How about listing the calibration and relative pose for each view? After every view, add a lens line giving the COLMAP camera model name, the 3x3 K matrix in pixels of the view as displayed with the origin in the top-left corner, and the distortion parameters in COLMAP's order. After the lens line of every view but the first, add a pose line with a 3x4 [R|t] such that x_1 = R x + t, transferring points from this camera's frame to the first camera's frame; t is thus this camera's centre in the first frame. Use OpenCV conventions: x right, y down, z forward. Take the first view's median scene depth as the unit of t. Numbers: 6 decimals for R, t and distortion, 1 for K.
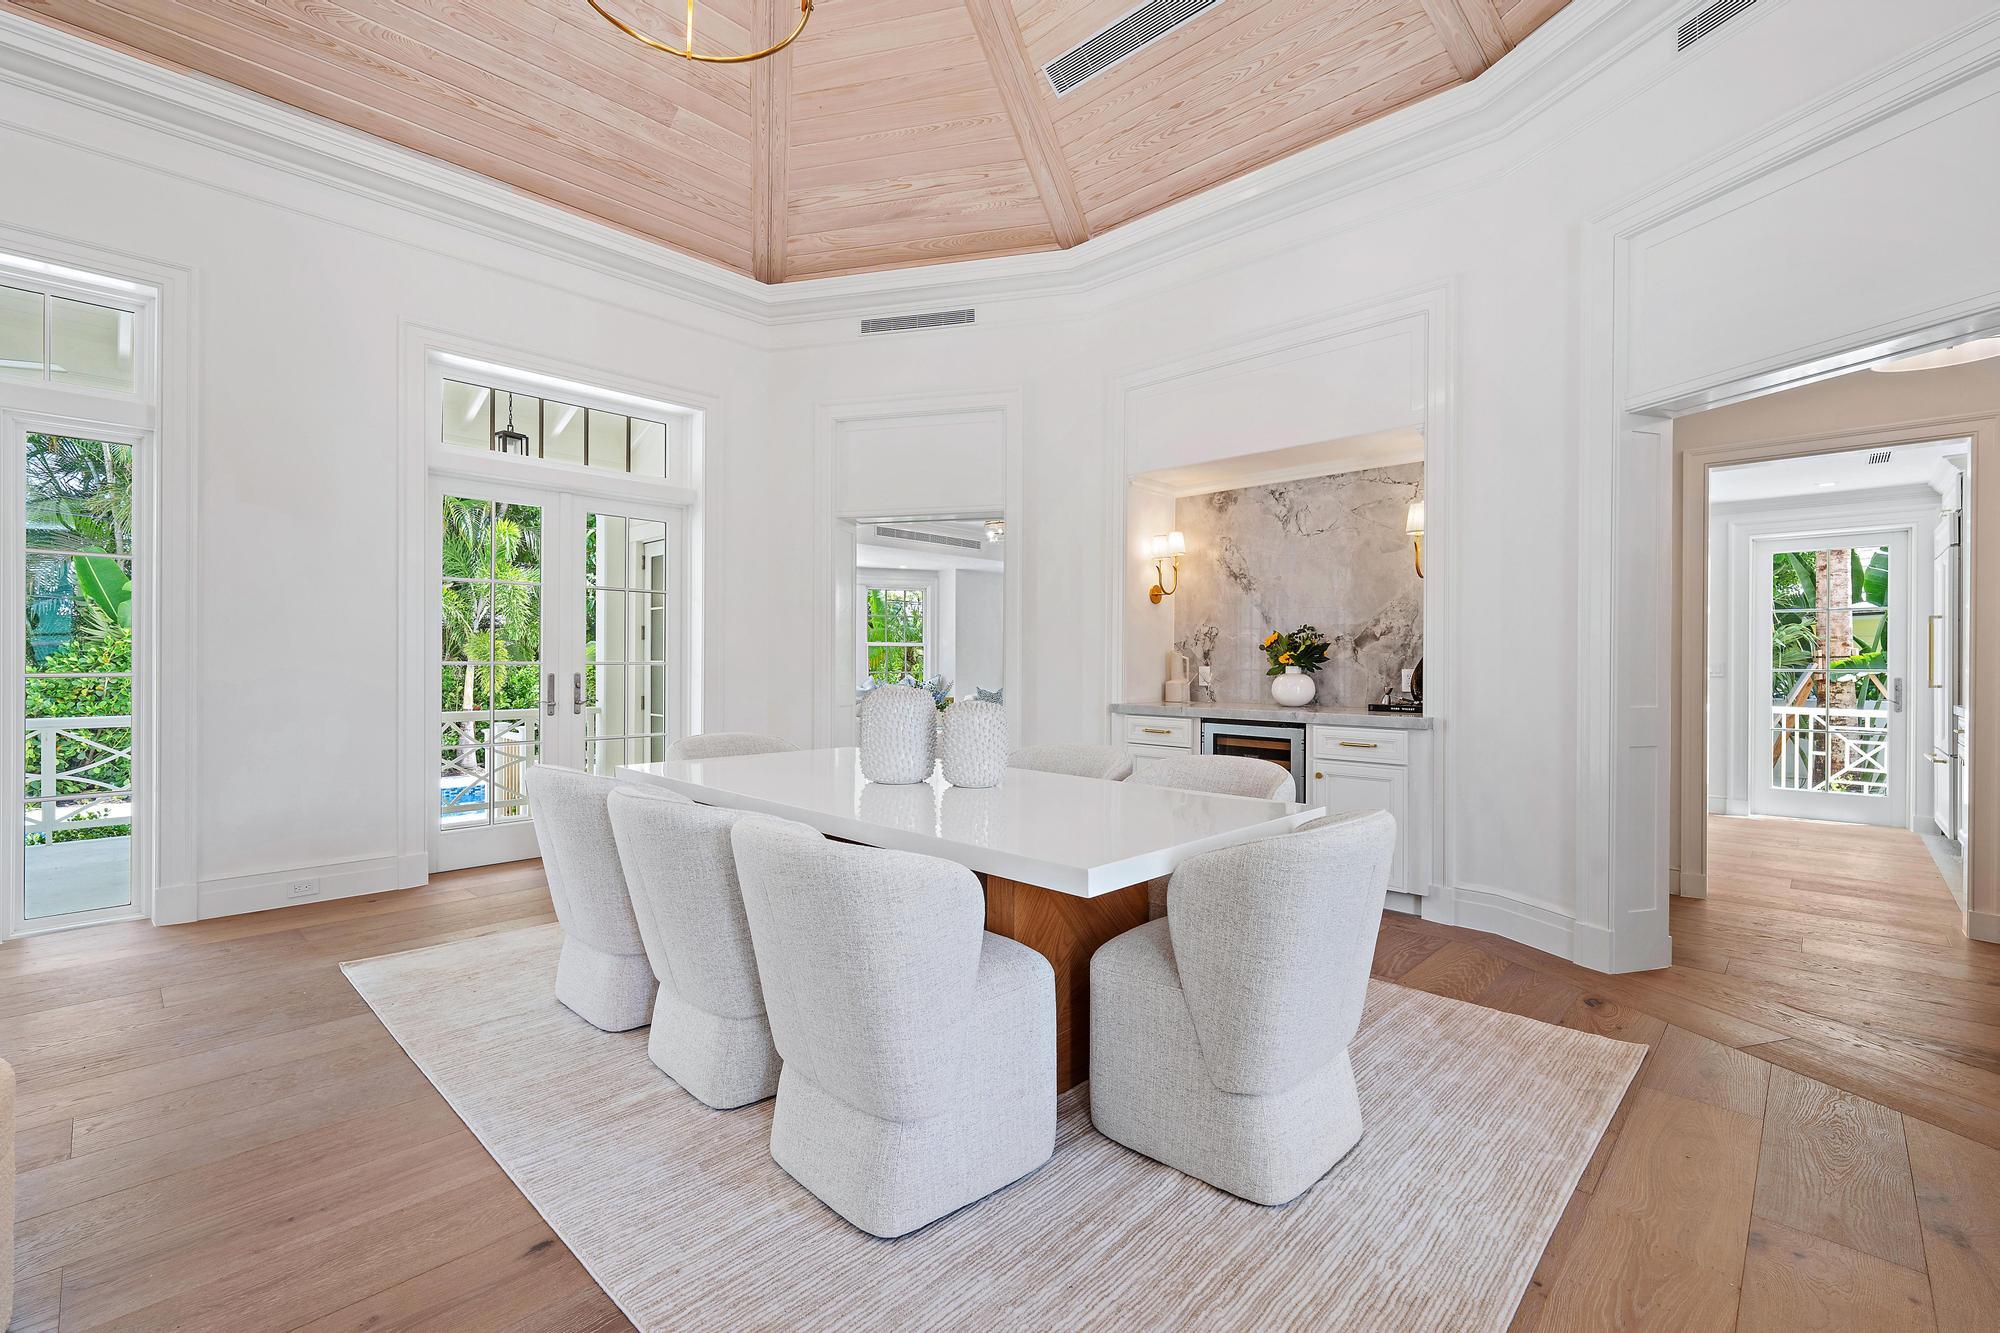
lens RADIAL K [[850.7, 0, 1000.3], [0, 850.7, 660.1], [0, 0, 1]] dist [-0.001464, -0.000113]
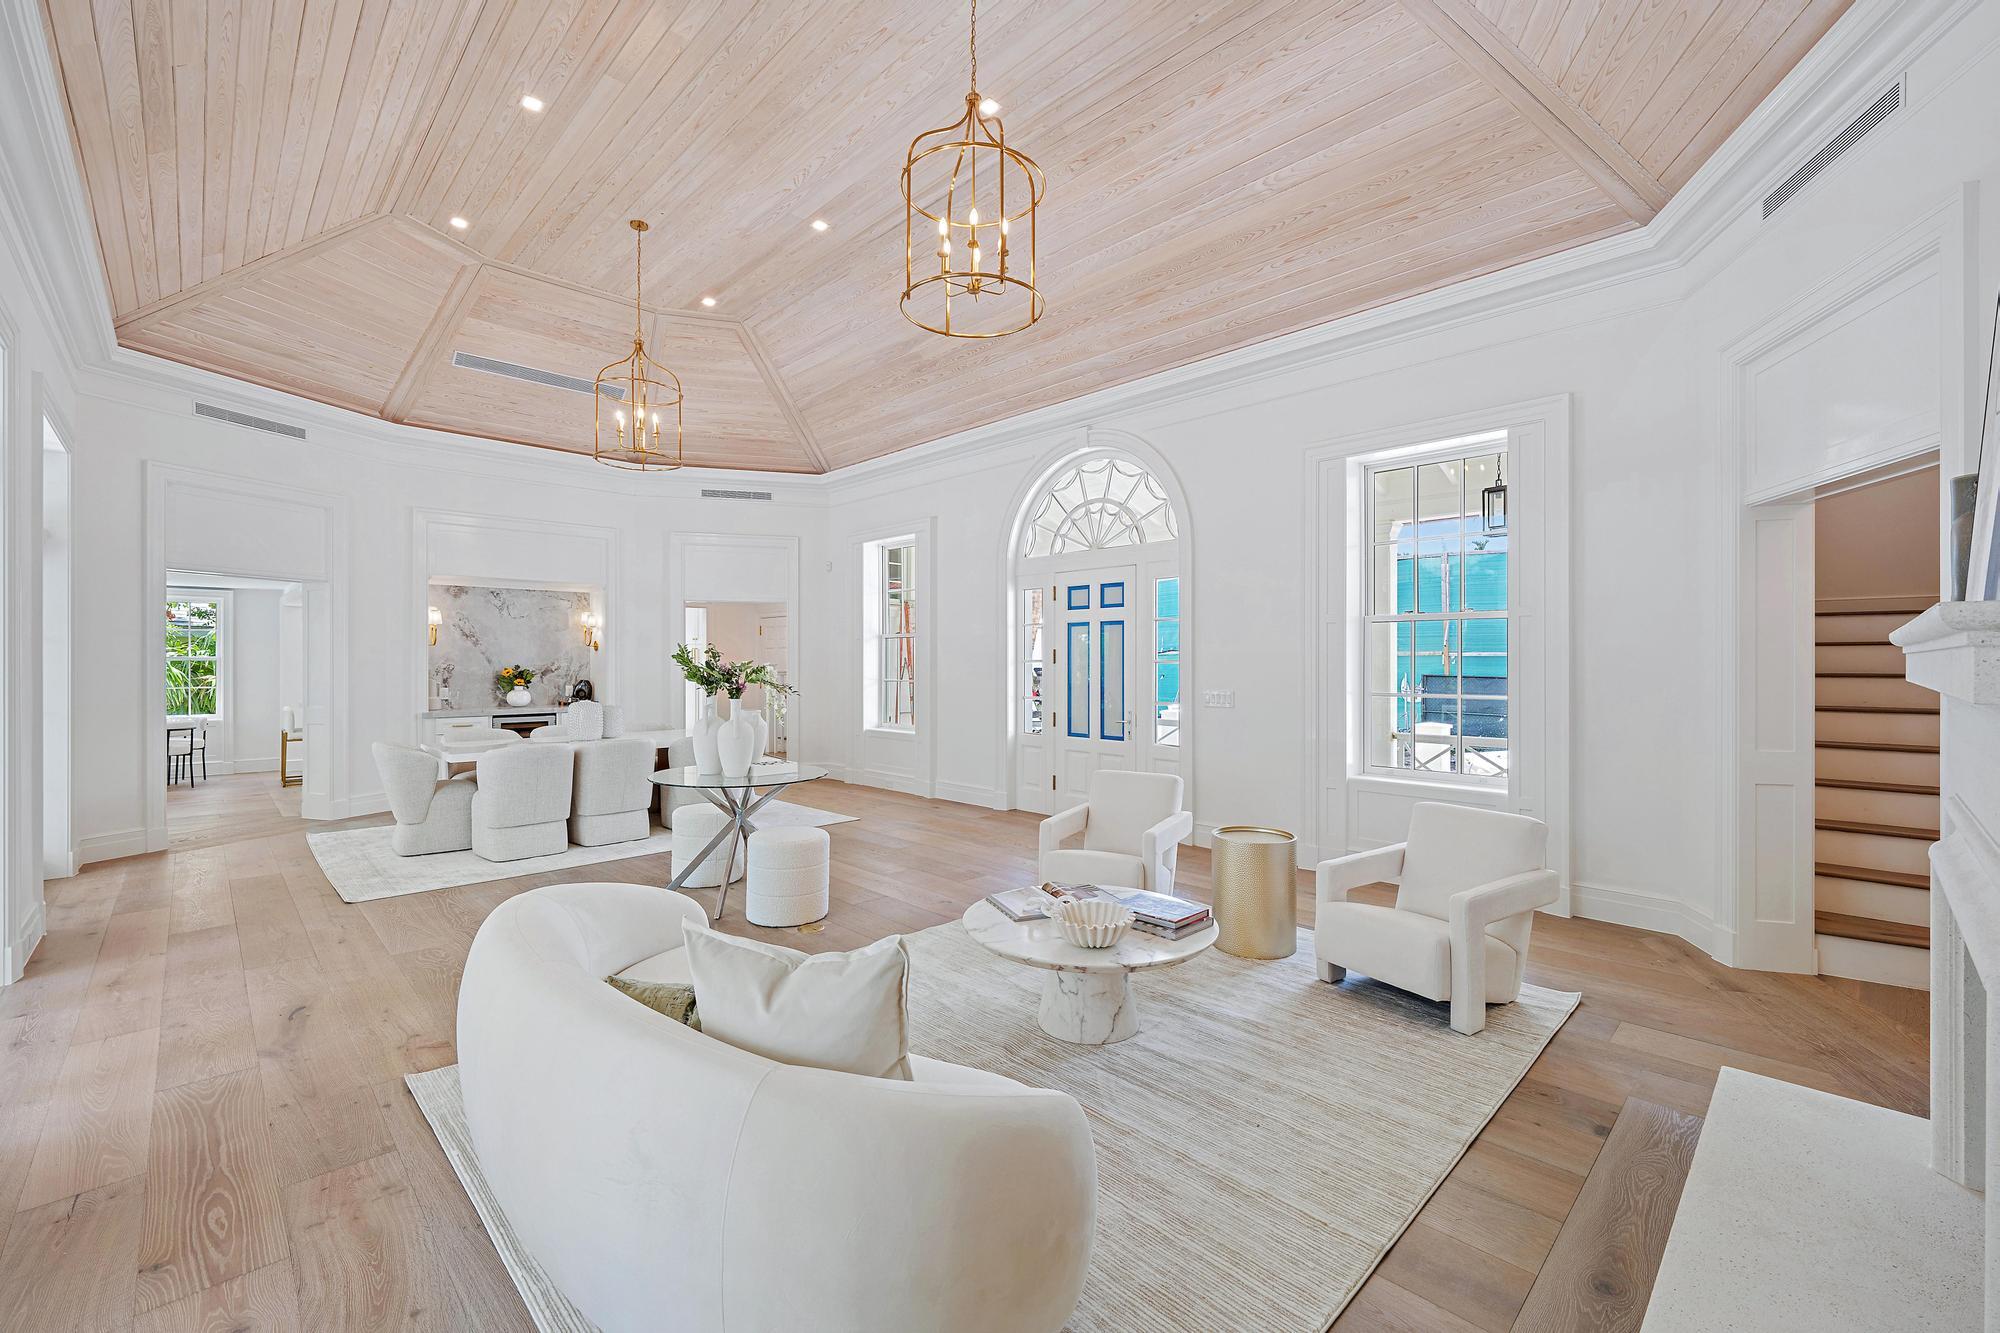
lens RADIAL K [[829.9, 0, 998.3], [0, 829.9, 663.1], [0, 0, 1]] dist [0.002259, 0.000030]
pose [[0.028623, -0.008043, 0.999558, -1.382070], [0.003080, 0.999964, 0.007958, -0.052259], [-0.999586, 0.002851, 0.028646, -0.140771]]
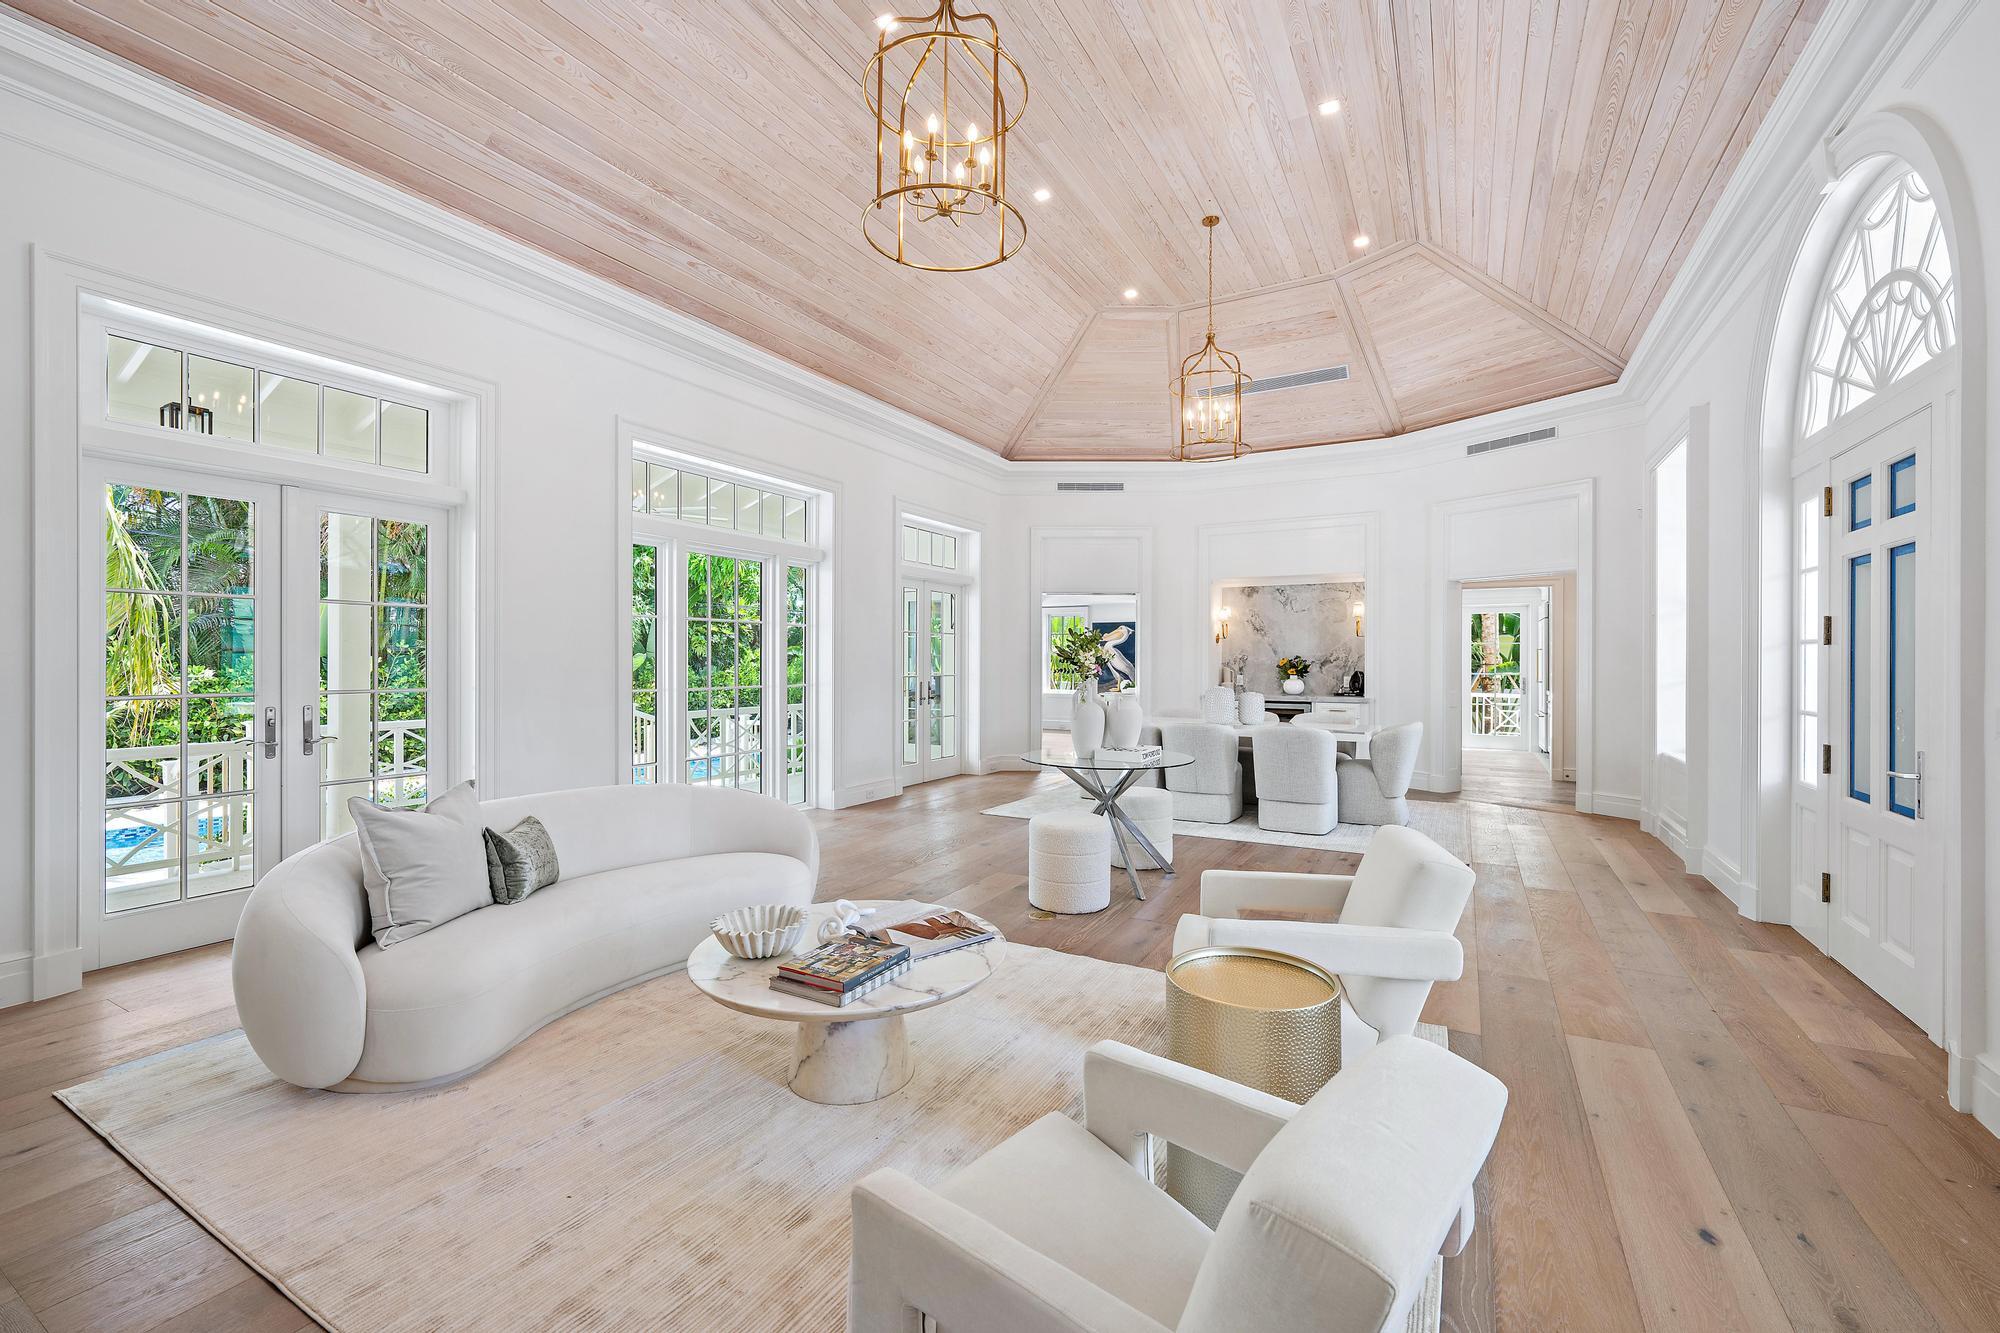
lens RADIAL K [[829.9, 0, 998.3], [0, 829.9, 663.1], [0, 0, 1]] dist [0.002259, 0.000030]
pose [[0.965949, -0.006103, 0.258662, -0.799179], [0.005647, 0.999981, 0.002505, -0.029220], [-0.258672, -0.000959, 0.965965, -0.707000]]
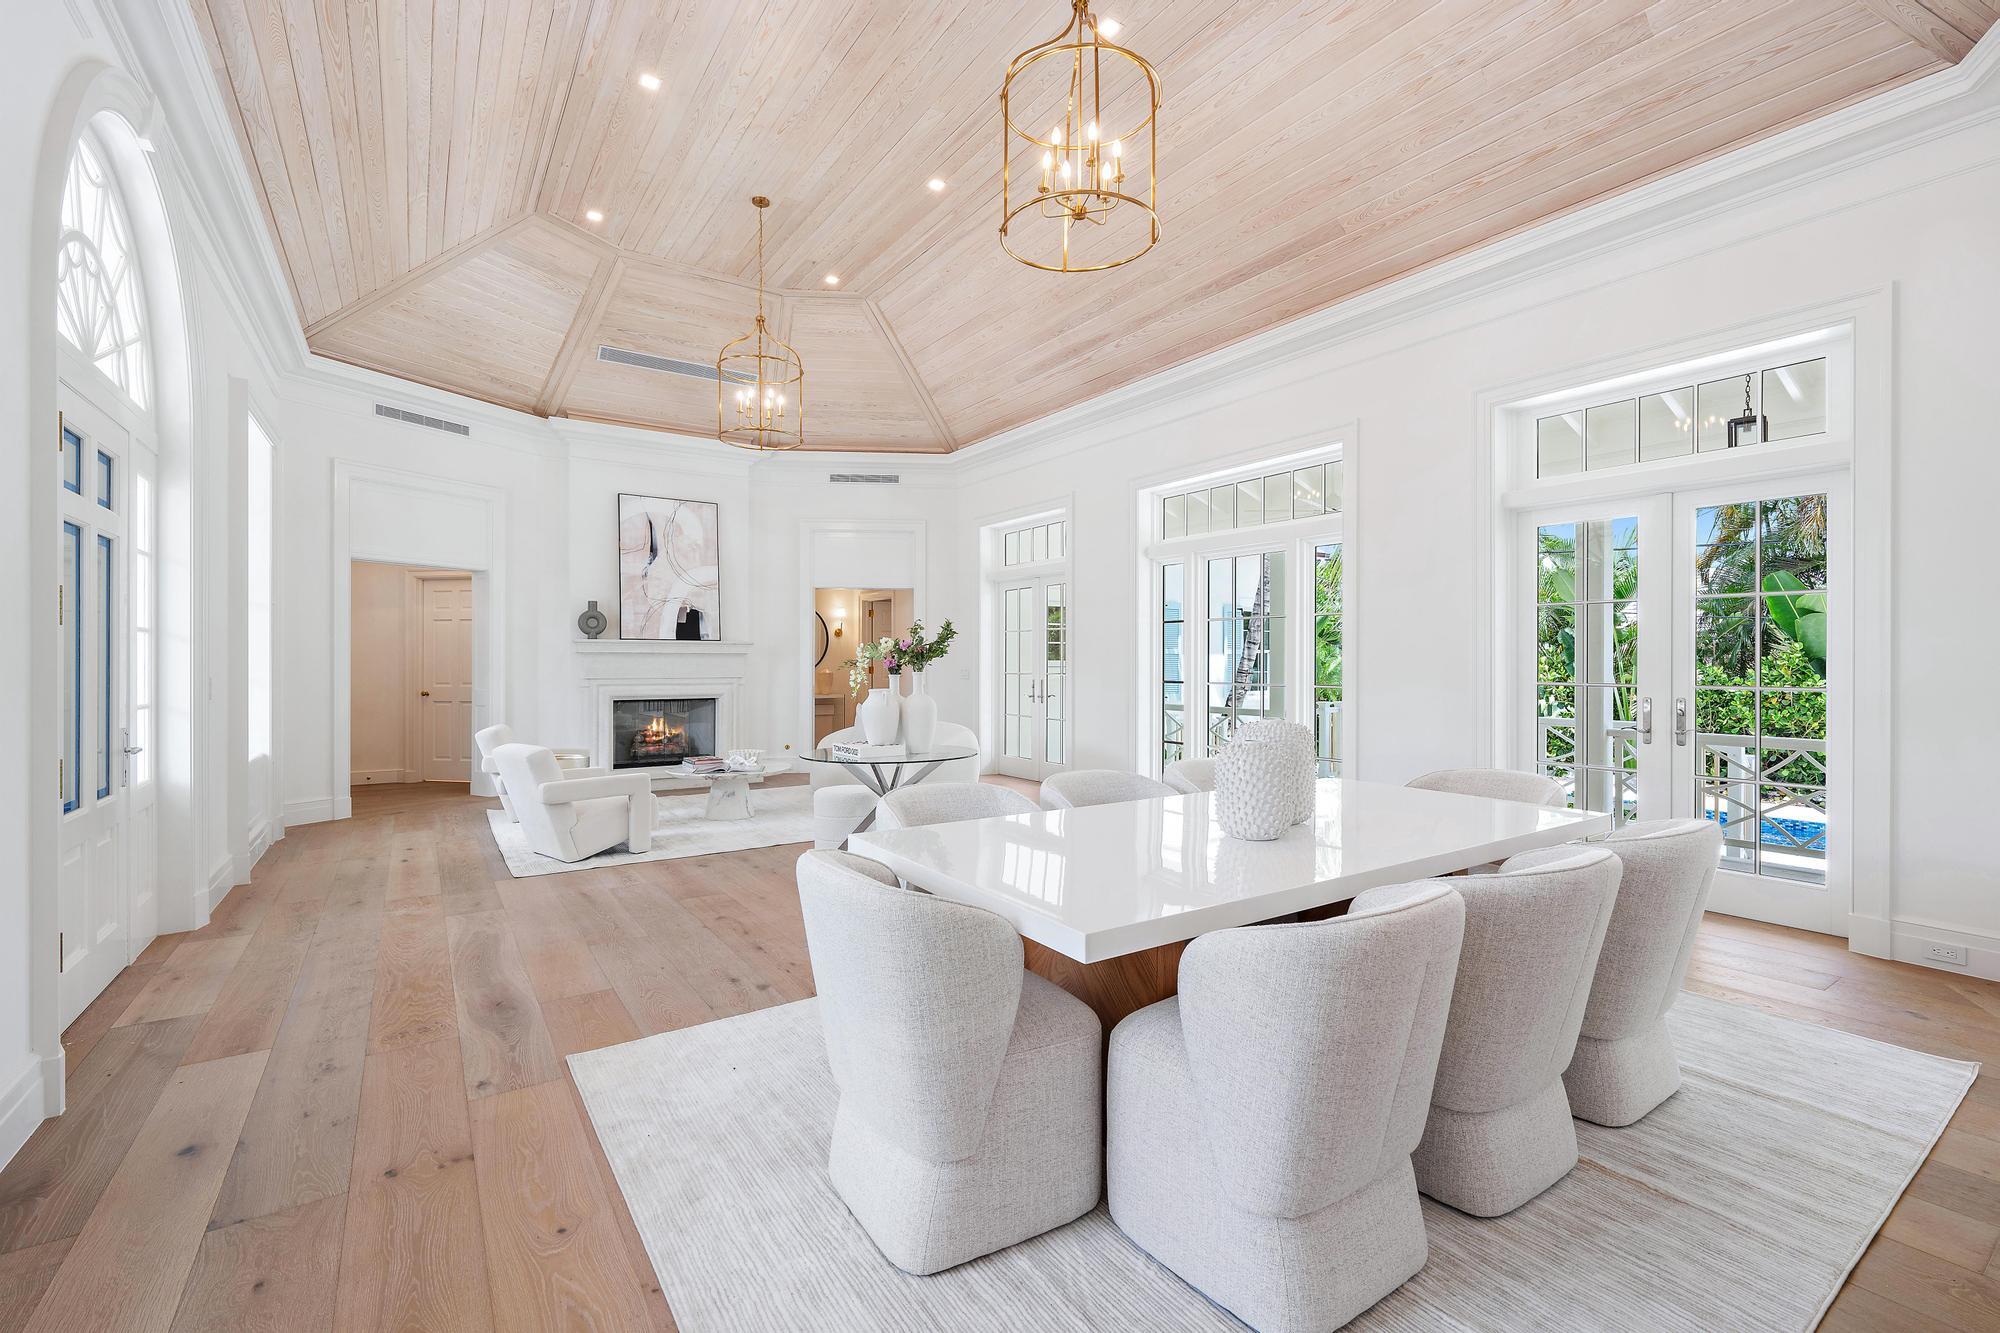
lens RADIAL K [[850.7, 0, 1000.3], [0, 850.7, 660.1], [0, 0, 1]] dist [-0.001464, -0.000113]
pose [[-0.198165, -0.005745, -0.980152, 0.480578], [-0.003799, 0.999980, -0.005094, -0.016372], [0.980161, 0.002714, -0.198183, 0.491479]]
